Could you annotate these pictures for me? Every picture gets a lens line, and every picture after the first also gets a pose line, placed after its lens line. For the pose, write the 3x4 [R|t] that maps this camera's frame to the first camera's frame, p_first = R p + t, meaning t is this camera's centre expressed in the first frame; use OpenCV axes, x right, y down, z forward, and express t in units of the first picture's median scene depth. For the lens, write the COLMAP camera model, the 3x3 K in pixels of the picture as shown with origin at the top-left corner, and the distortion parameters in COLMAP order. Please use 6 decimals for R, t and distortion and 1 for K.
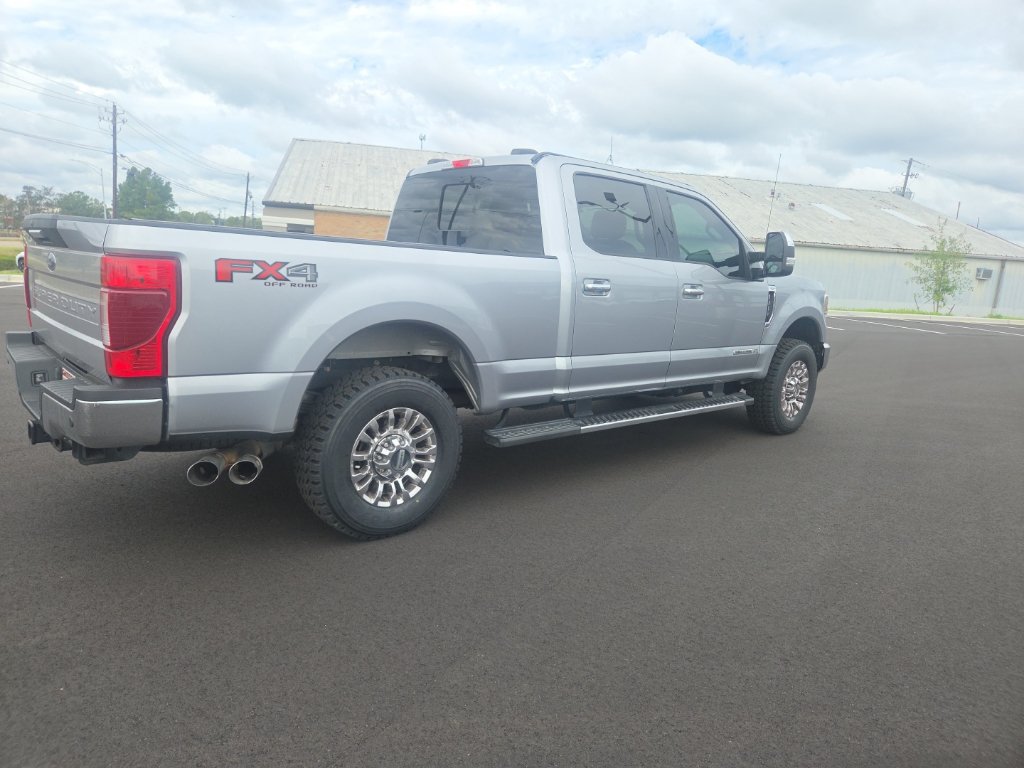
lens RADIAL K [[677.3, 0, 495.7], [0, 677.3, 388.7], [0, 0, 1]] dist [0.065274, -0.046126]
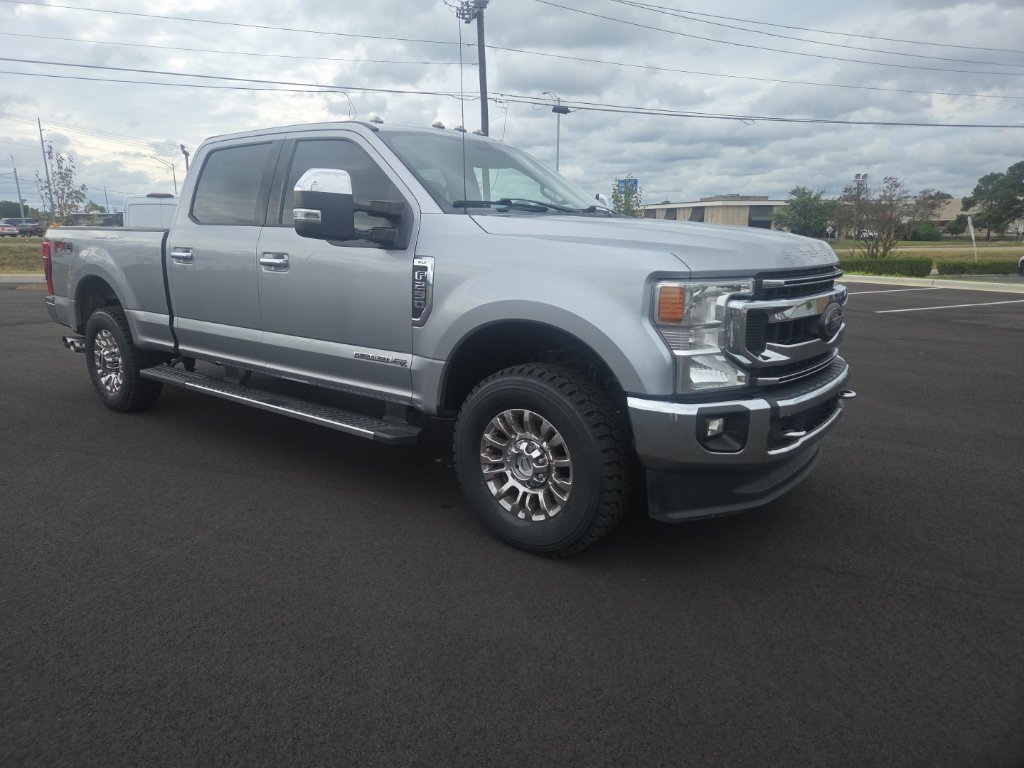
lens RADIAL K [[682.1, 0, 498.7], [0, 682.1, 375.2], [0, 0, 1]] dist [0.069674, -0.057790]
pose [[0.183198, 0.143043, -0.972614, 1.501626], [-0.172390, 0.978702, 0.111468, -0.192538], [0.967843, 0.147248, 0.203955, 1.439428]]
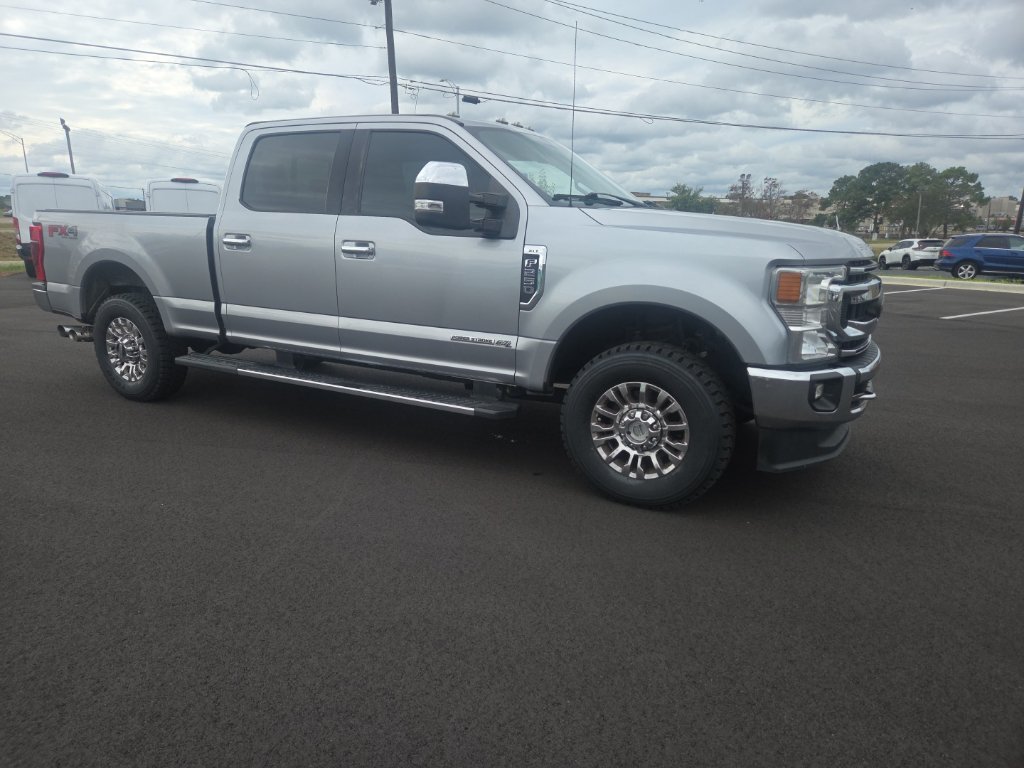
lens RADIAL K [[682.1, 0, 500.1], [0, 682.1, 398.5], [0, 0, 1]] dist [0.069674, -0.057790]
pose [[0.338451, 0.179528, -0.923699, 1.516457], [-0.171825, 0.976918, 0.126914, -0.130325], [0.925163, 0.115761, 0.361486, 1.134213]]
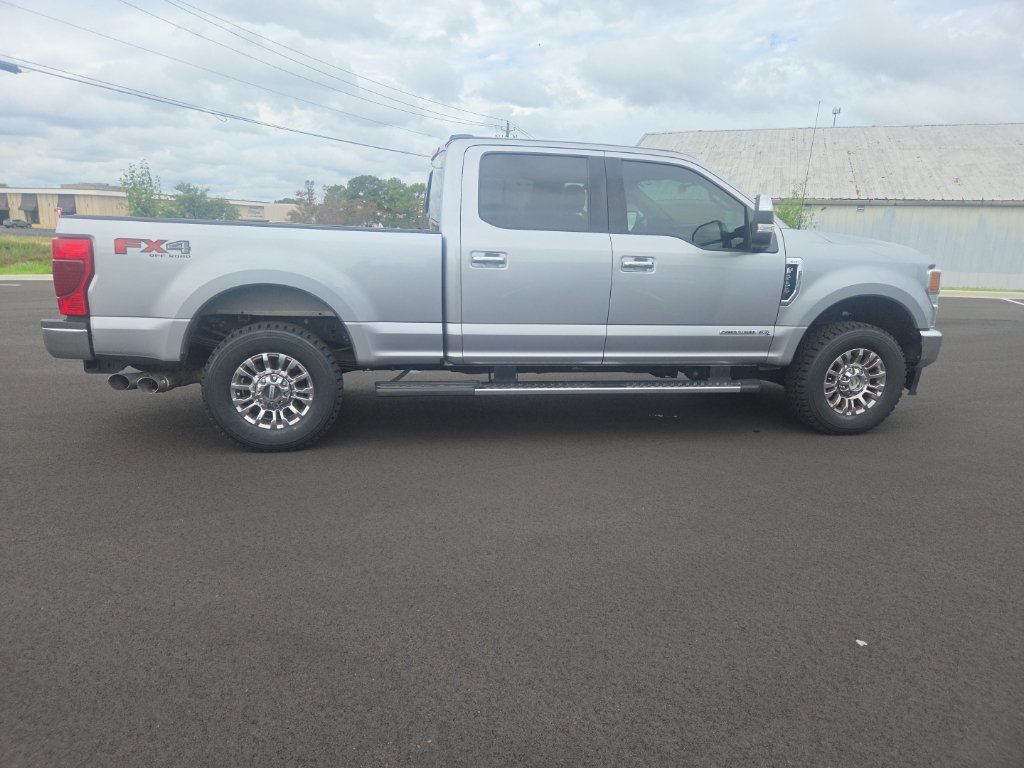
lens RADIAL K [[682.1, 0, 500.6], [0, 682.1, 402.3], [0, 0, 1]] dist [0.069674, -0.057790]
pose [[0.858553, 0.084542, -0.505707, 0.817514], [-0.071963, 0.996418, 0.044403, 0.029806], [0.507649, -0.001731, 0.861562, 0.083843]]
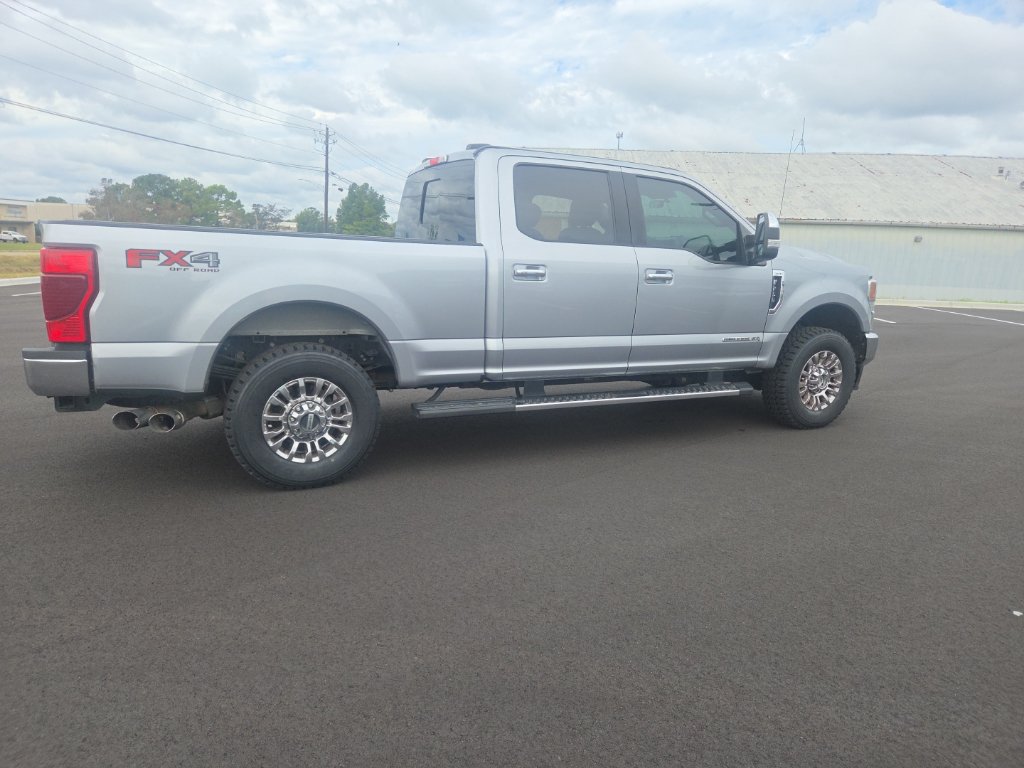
lens RADIAL K [[682.1, 0, 509.1], [0, 682.1, 395.4], [0, 0, 1]] dist [0.069674, -0.057790]
pose [[0.965993, 0.027424, -0.257110, 0.442363], [-0.025632, 0.999618, 0.010321, 0.034629], [0.257295, -0.003379, 0.966327, -0.038366]]
